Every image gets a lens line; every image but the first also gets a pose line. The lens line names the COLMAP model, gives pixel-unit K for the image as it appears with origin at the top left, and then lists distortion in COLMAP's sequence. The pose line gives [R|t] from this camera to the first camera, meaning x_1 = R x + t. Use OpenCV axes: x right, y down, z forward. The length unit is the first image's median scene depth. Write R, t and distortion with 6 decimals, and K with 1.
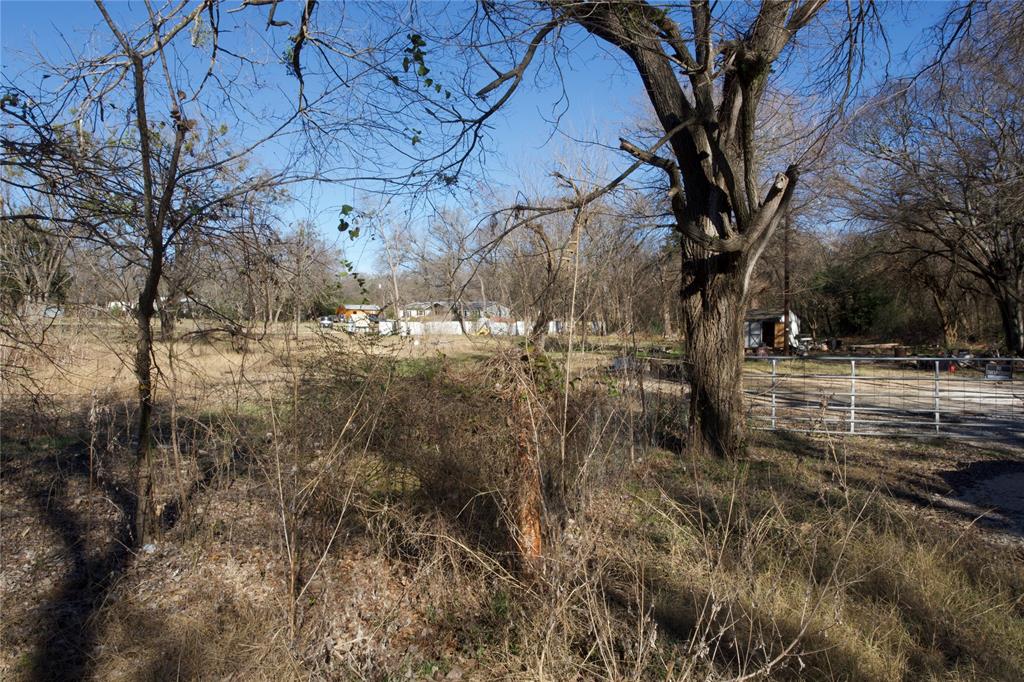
lens RADIAL K [[704.4, 0, 509.8], [0, 704.4, 340.1], [0, 0, 1]] dist [-0.007688, -0.006189]
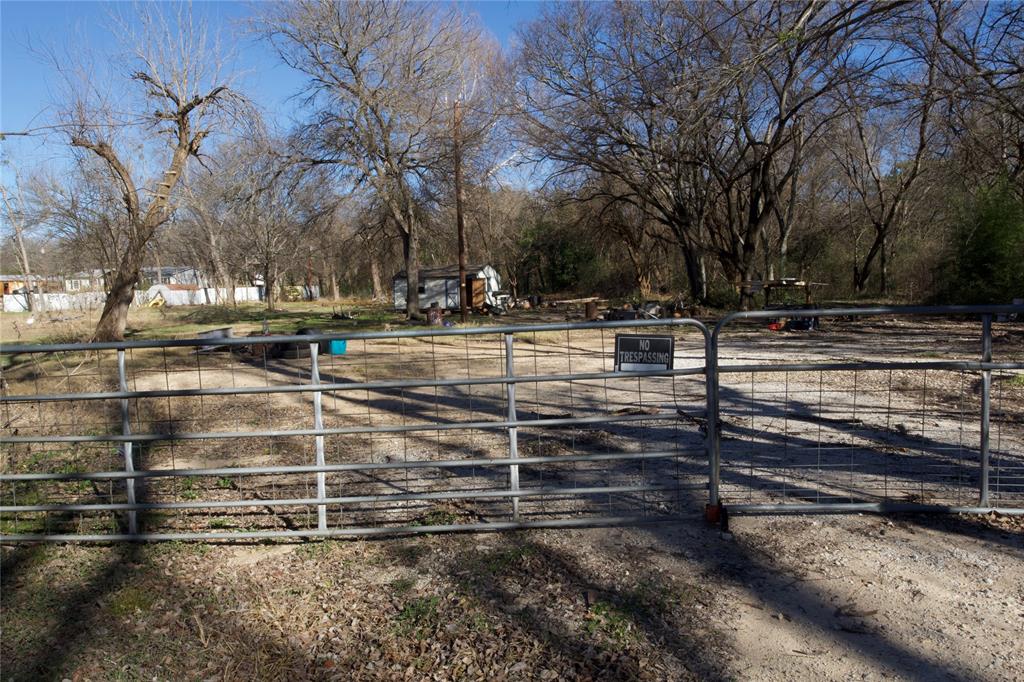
lens RADIAL K [[704.4, 0, 512.9], [0, 704.4, 341.6], [0, 0, 1]] dist [-0.007688, -0.006189]
pose [[0.933877, -0.060141, 0.352500, 0.103056], [0.041356, 0.997306, 0.060587, 0.002069], [-0.355194, -0.042003, 0.933849, 0.137629]]
